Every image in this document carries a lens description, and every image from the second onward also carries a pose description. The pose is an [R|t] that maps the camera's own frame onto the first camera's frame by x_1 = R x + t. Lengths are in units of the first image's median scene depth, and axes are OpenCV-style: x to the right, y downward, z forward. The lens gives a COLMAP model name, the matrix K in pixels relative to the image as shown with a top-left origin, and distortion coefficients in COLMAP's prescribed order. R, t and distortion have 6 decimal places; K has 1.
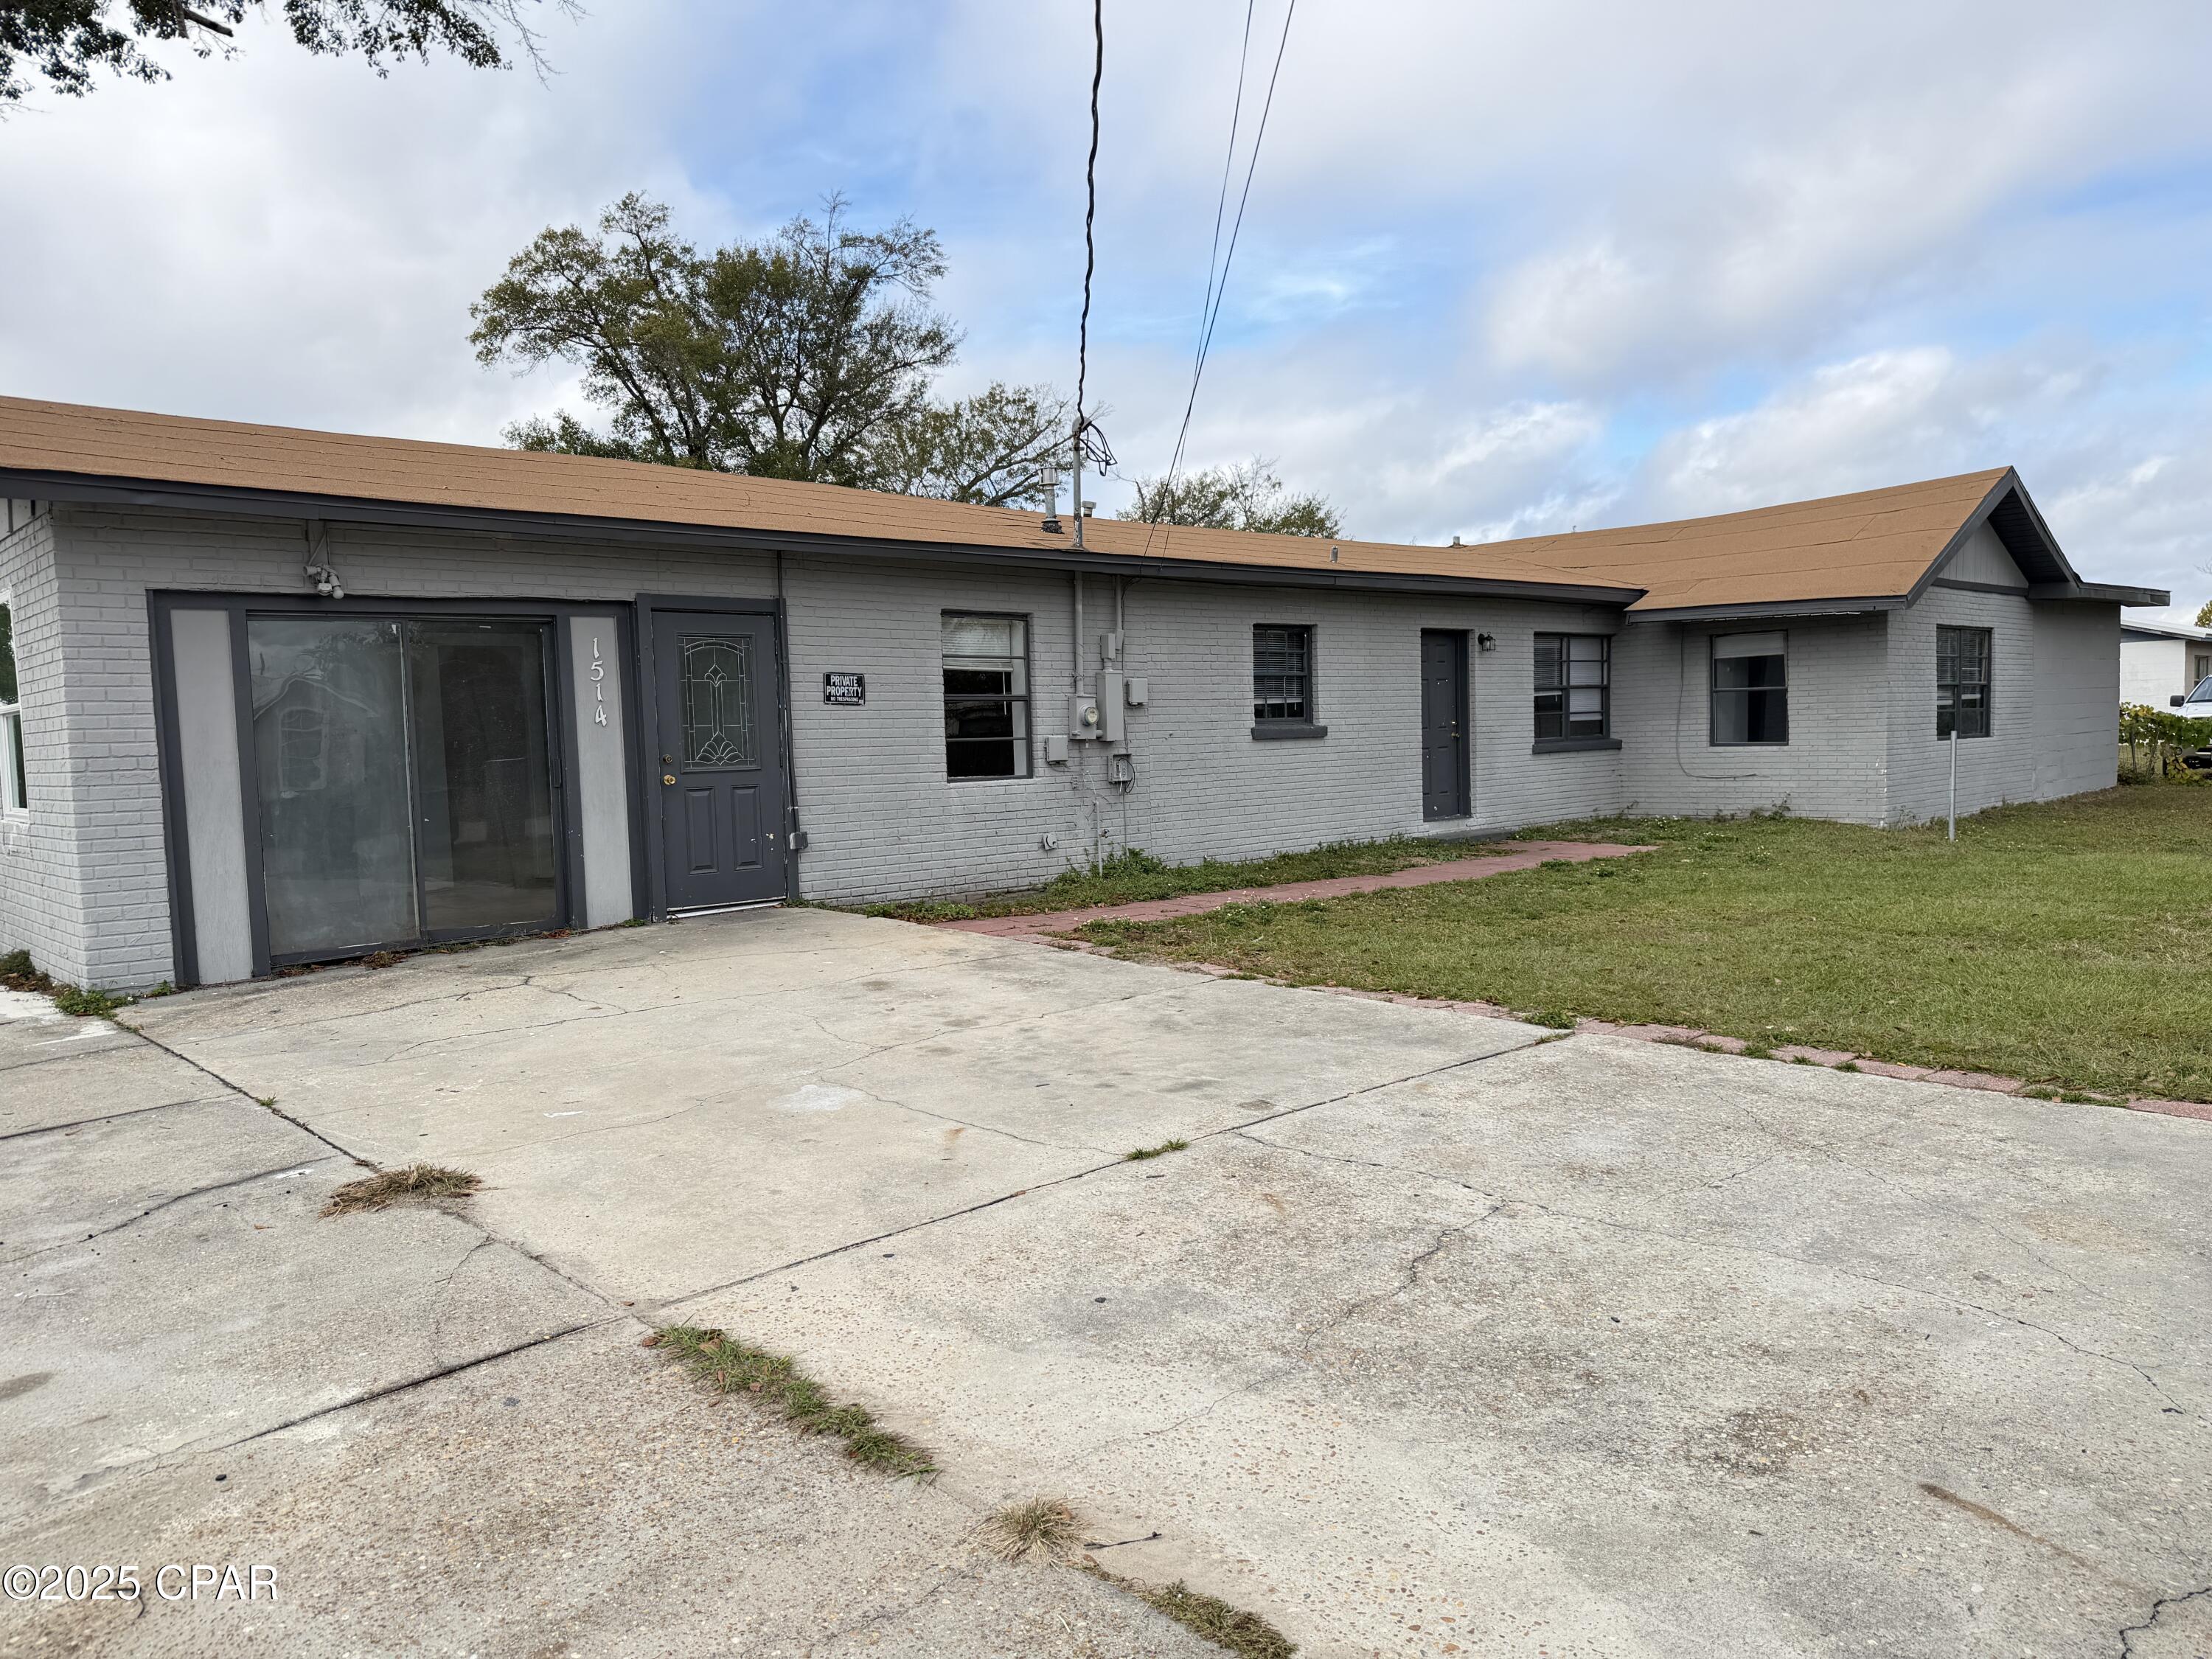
lens RADIAL K [[1538.7, 0, 1115.7], [0, 1538.7, 827.9], [0, 0, 1]] dist [0.054497, -0.011694]
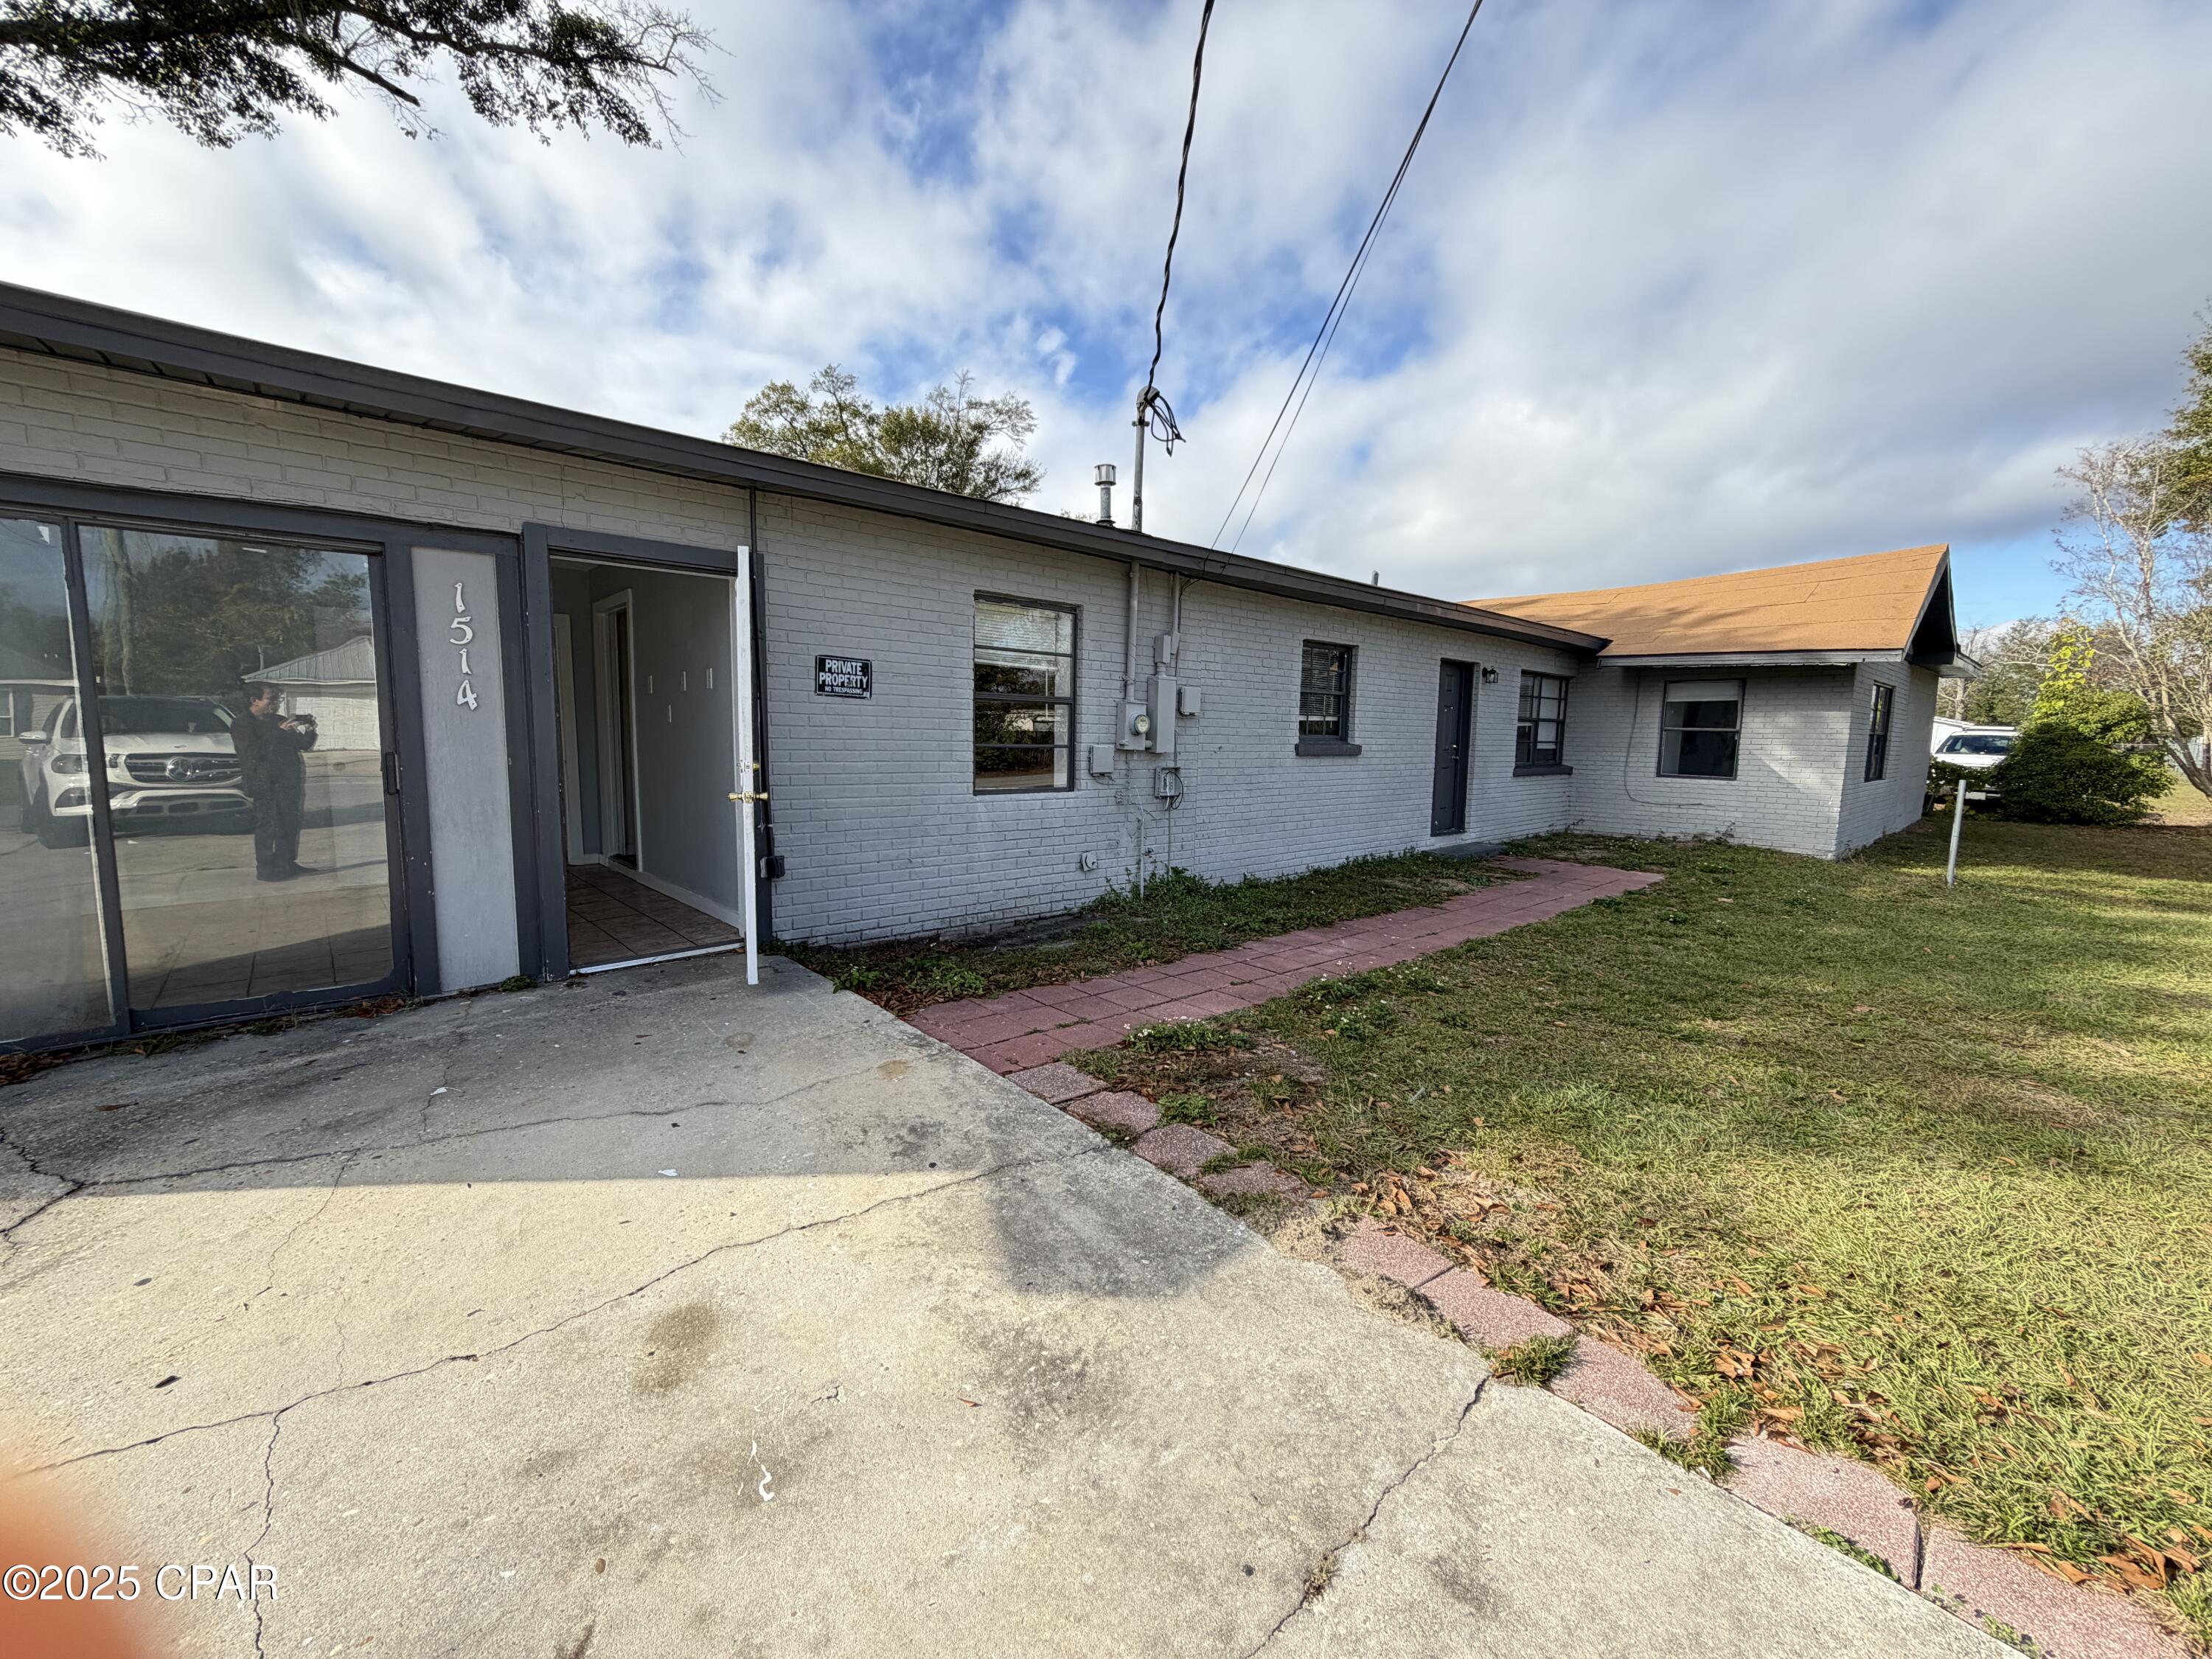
lens RADIAL K [[879.6, 0, 1103.1], [0, 879.6, 819.9], [0, 0, 1]] dist [-0.001500, 0.000253]
pose [[0.998559, 0.050064, -0.019340, -0.021665], [-0.049333, 0.998112, 0.036595, -0.029270], [0.021136, -0.035589, 0.999143, 0.404246]]
